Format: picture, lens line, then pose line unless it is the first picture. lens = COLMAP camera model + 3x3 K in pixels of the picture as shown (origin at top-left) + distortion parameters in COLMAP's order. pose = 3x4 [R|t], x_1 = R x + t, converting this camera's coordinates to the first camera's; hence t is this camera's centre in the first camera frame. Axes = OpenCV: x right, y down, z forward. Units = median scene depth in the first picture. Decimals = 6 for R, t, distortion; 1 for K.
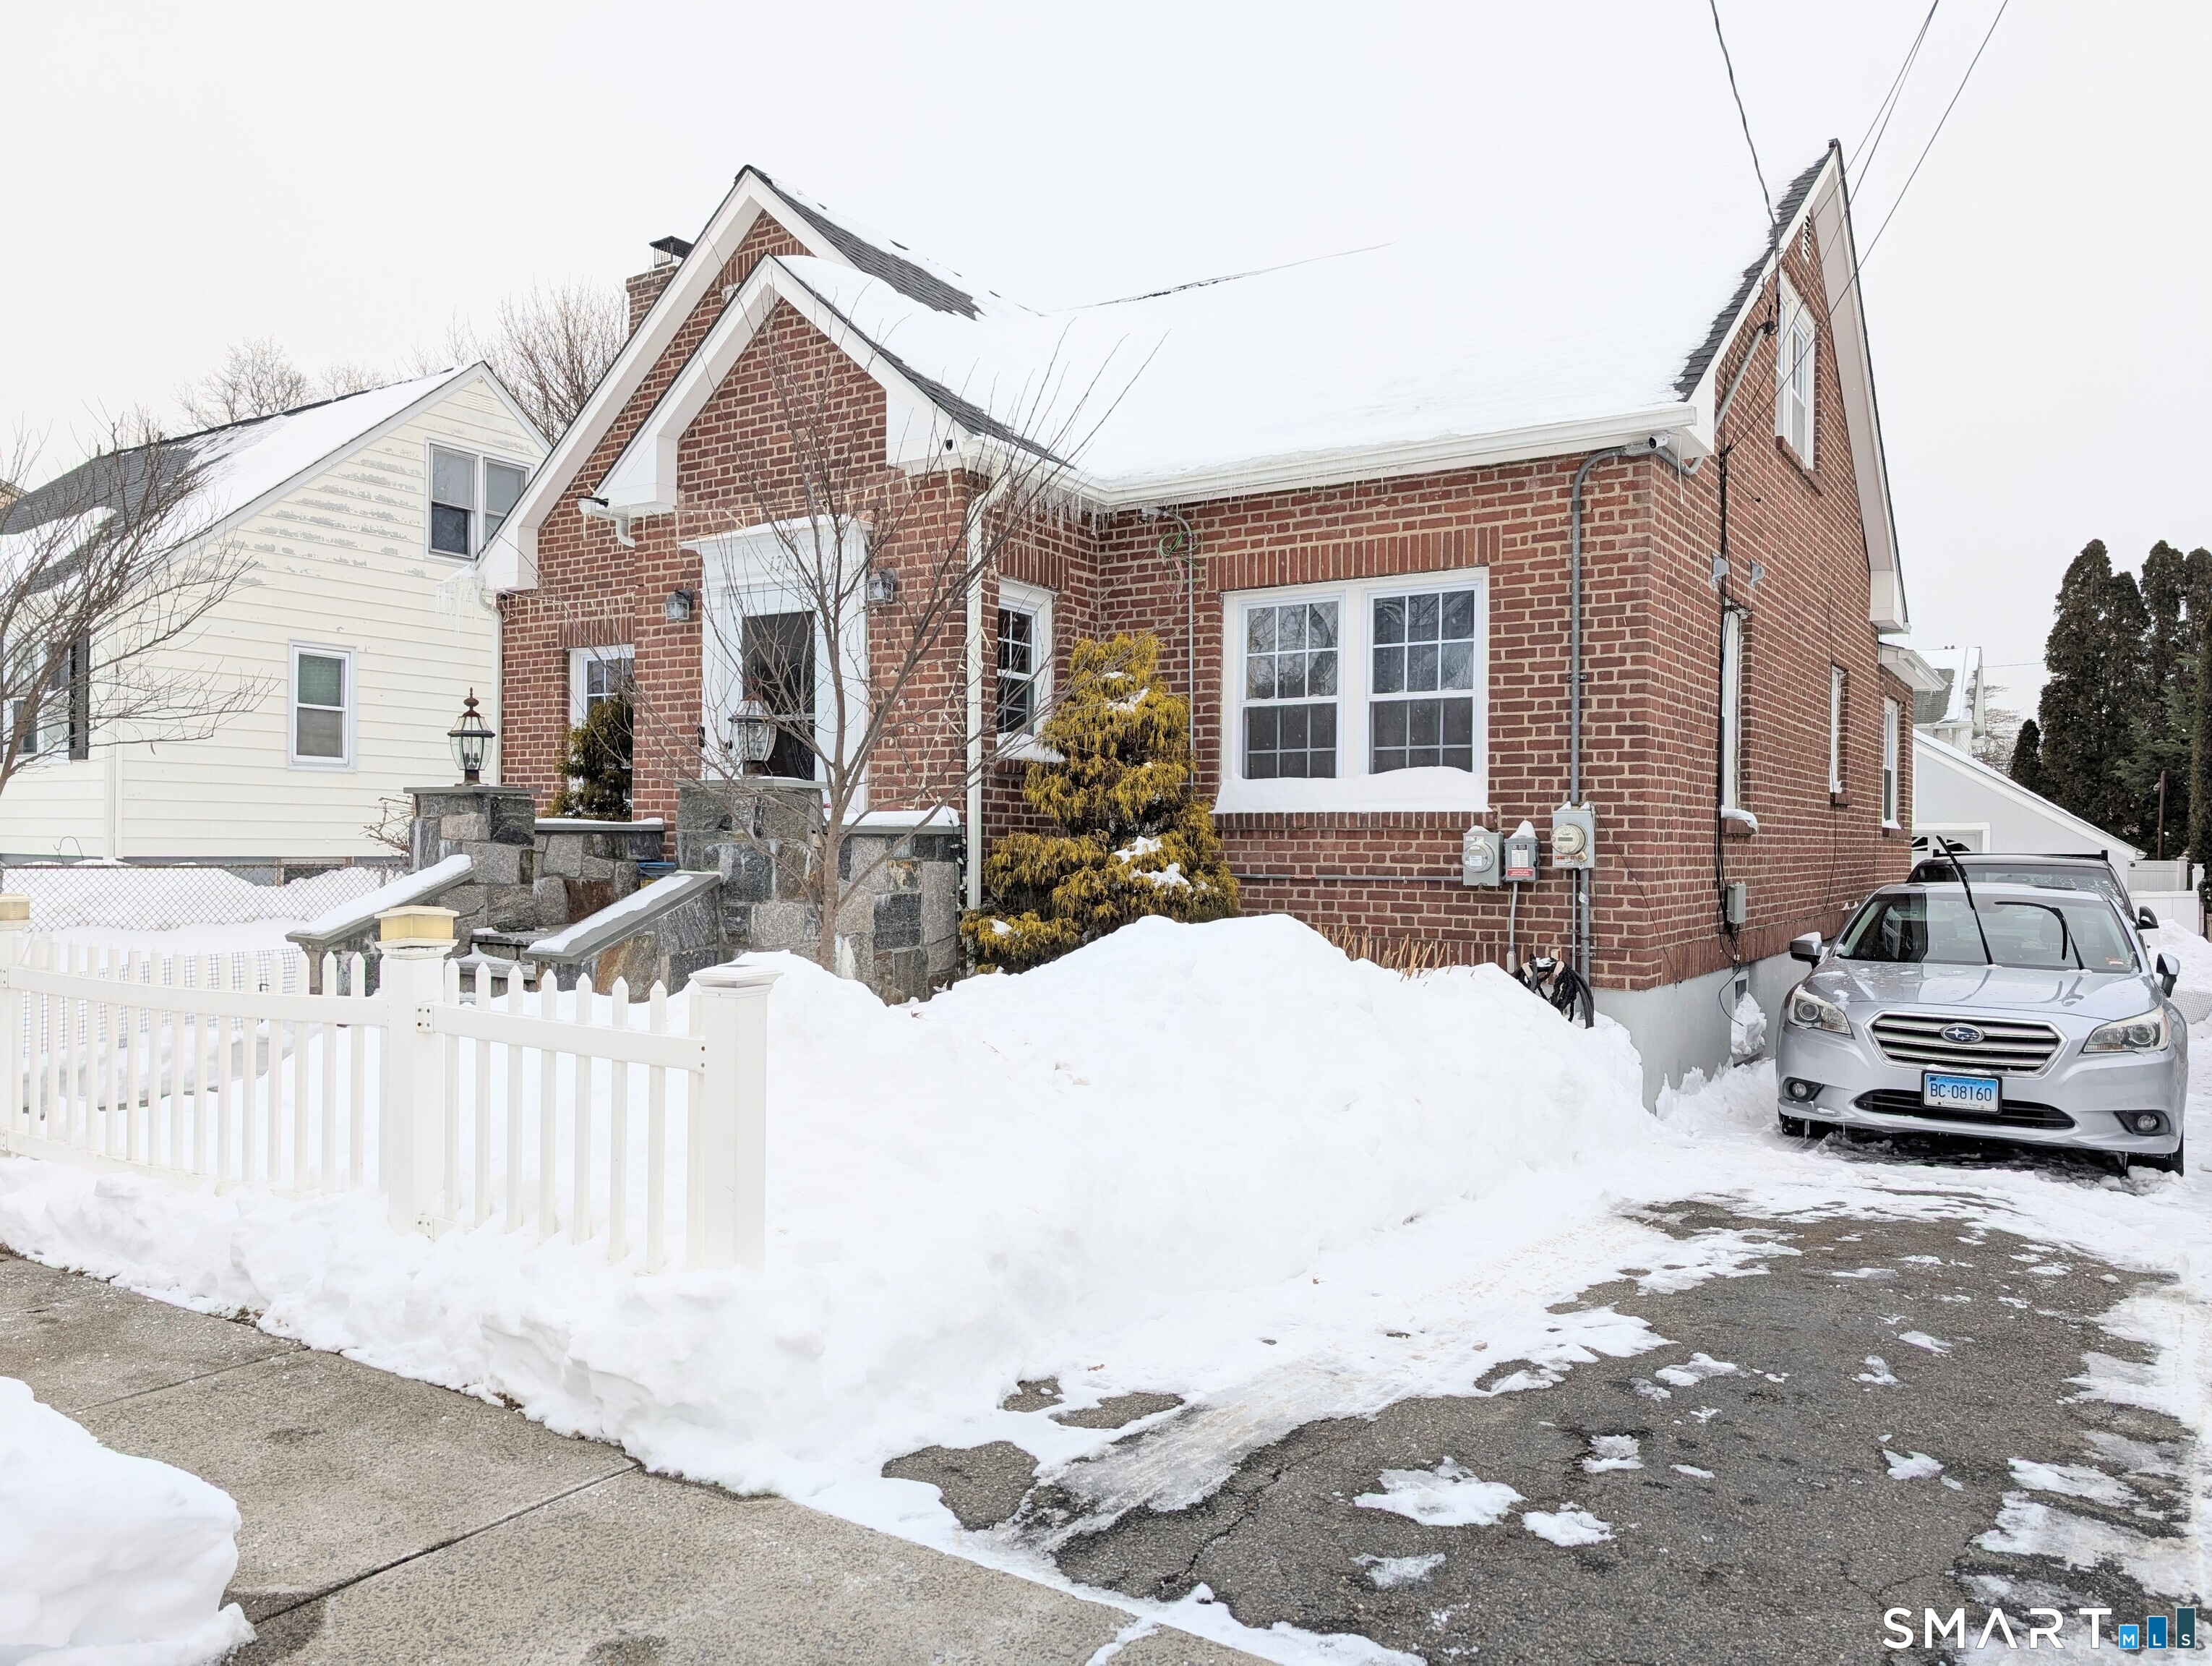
lens RADIAL K [[1583.1, 0, 1126.2], [0, 1583.1, 841.9], [0, 0, 1]] dist [0.025493, -0.021377]
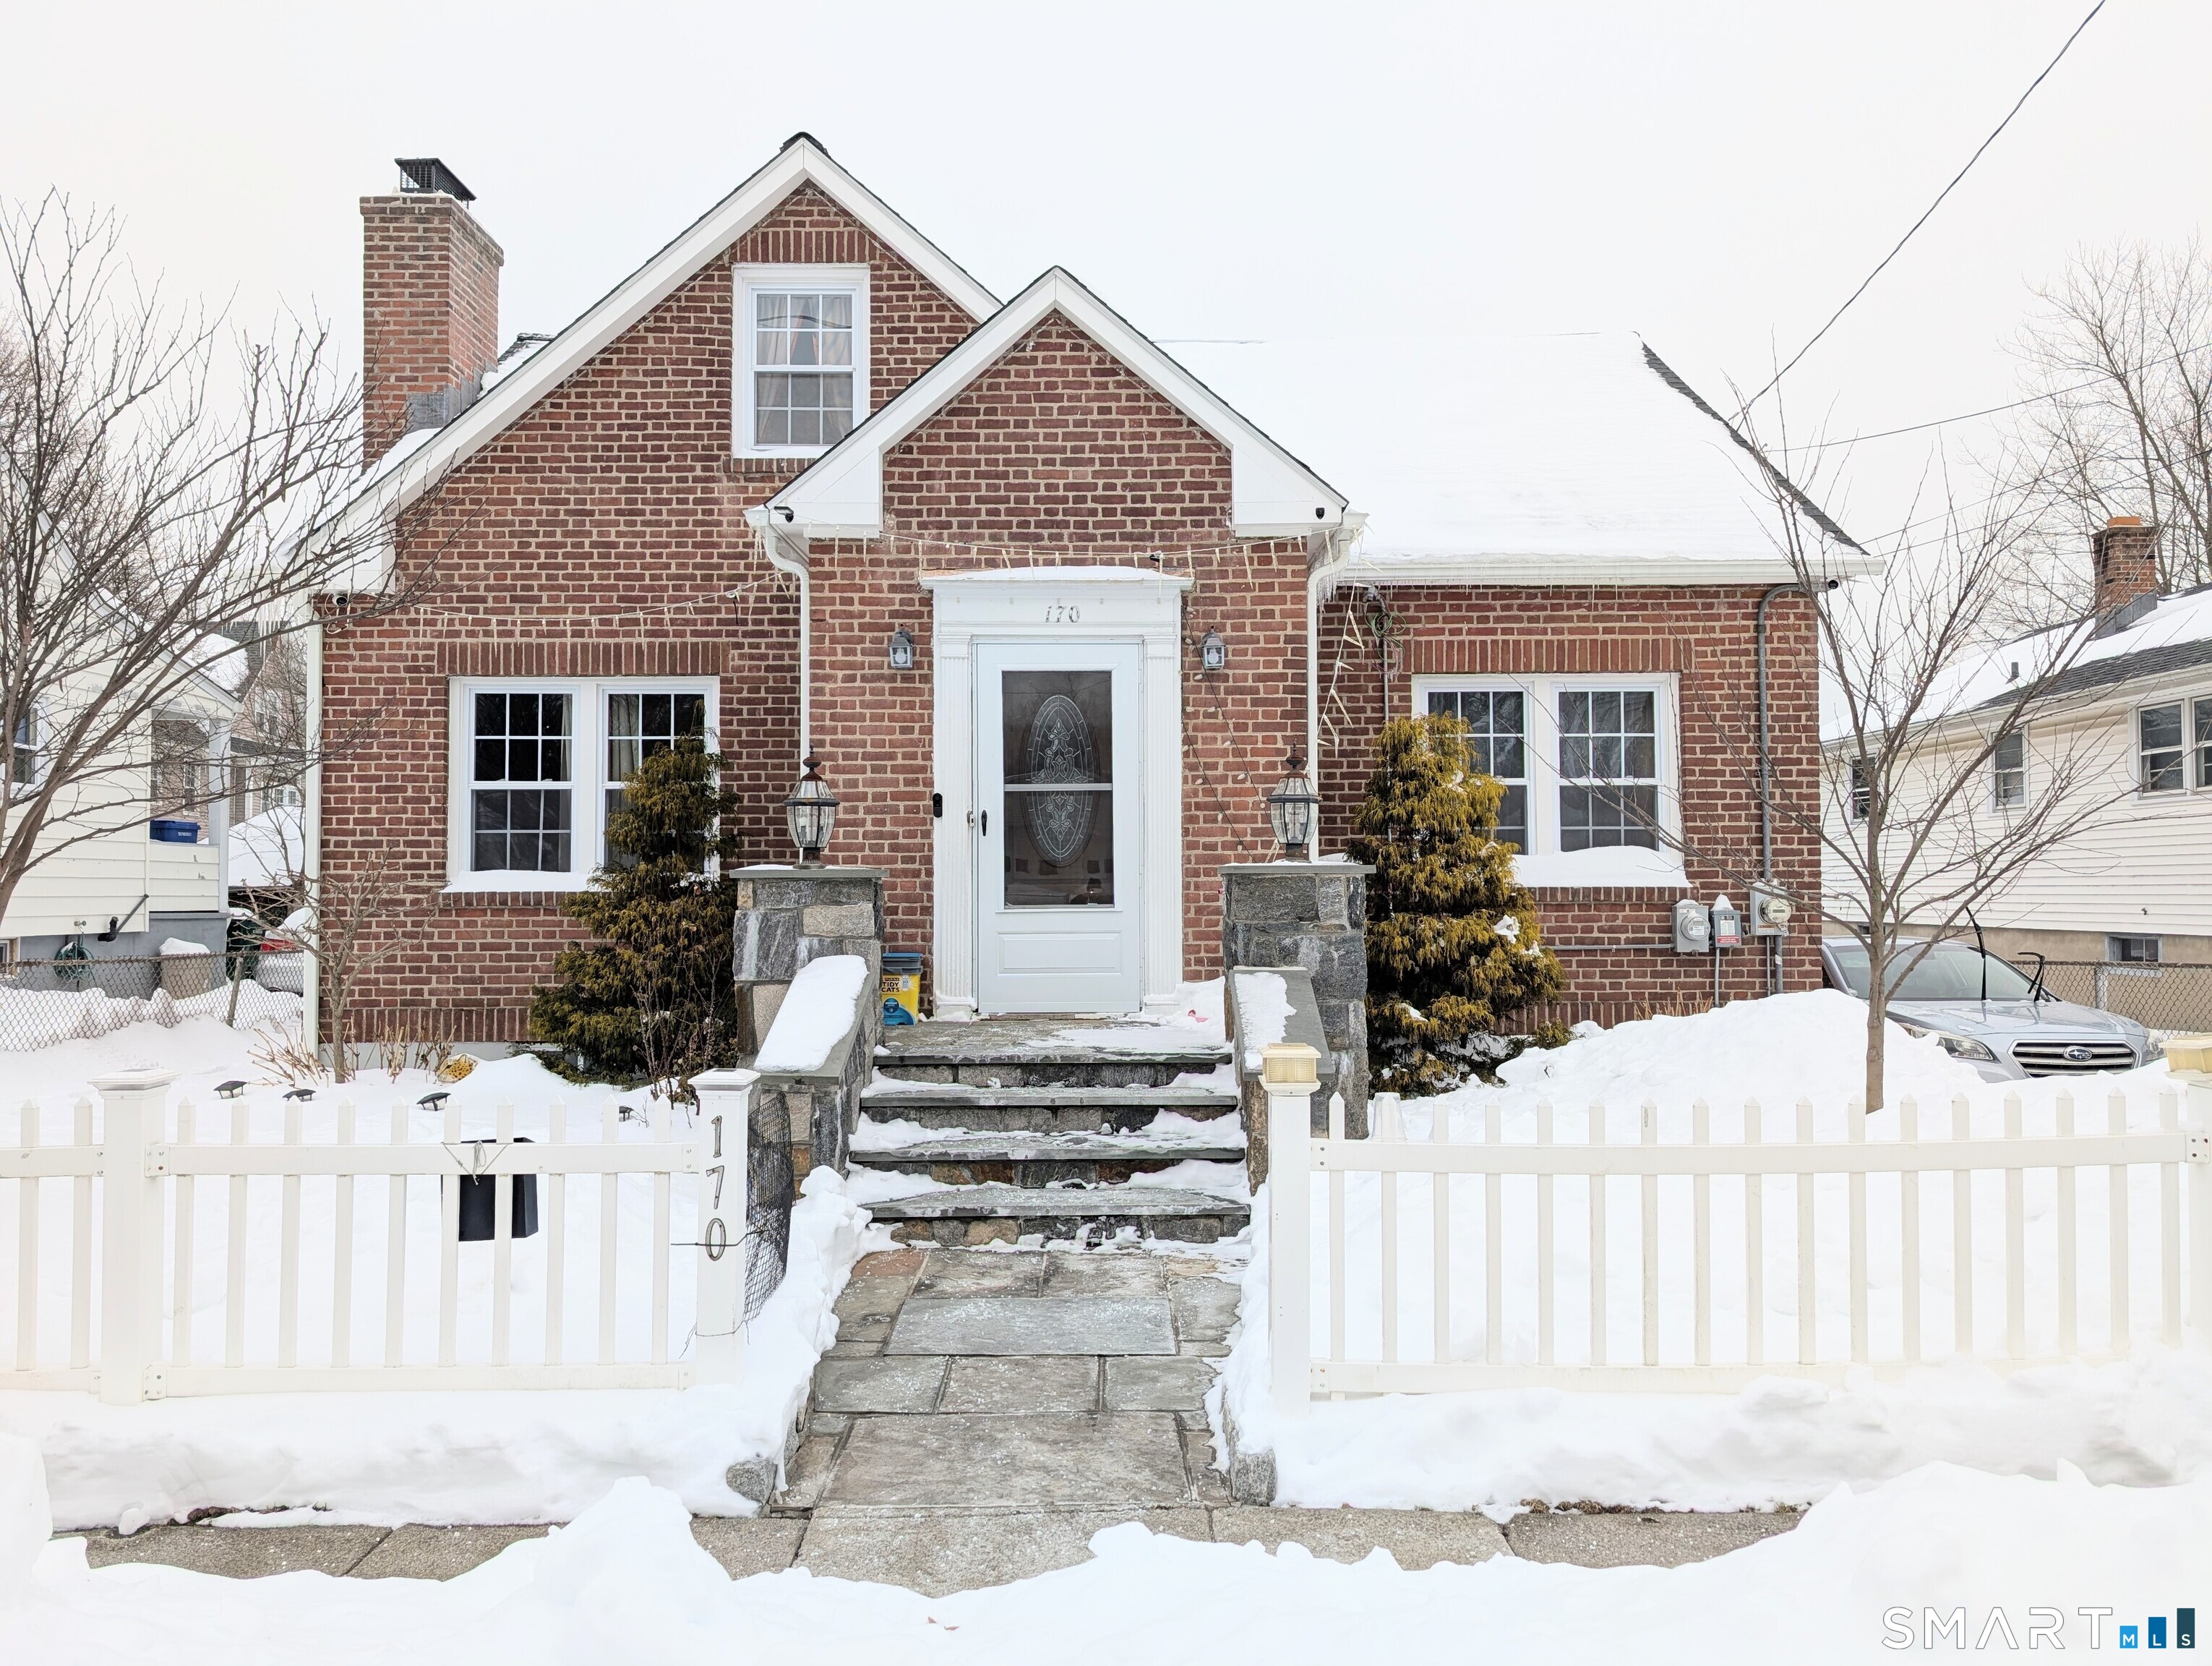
lens RADIAL K [[1583.1, 0, 1120.0], [0, 1583.1, 830.7], [0, 0, 1]] dist [0.025493, -0.021377]
pose [[0.837570, 0.007844, 0.546274, -0.718870], [0.010300, 0.999493, -0.030143, -0.028365], [-0.546234, 0.030874, 0.837064, 0.257689]]
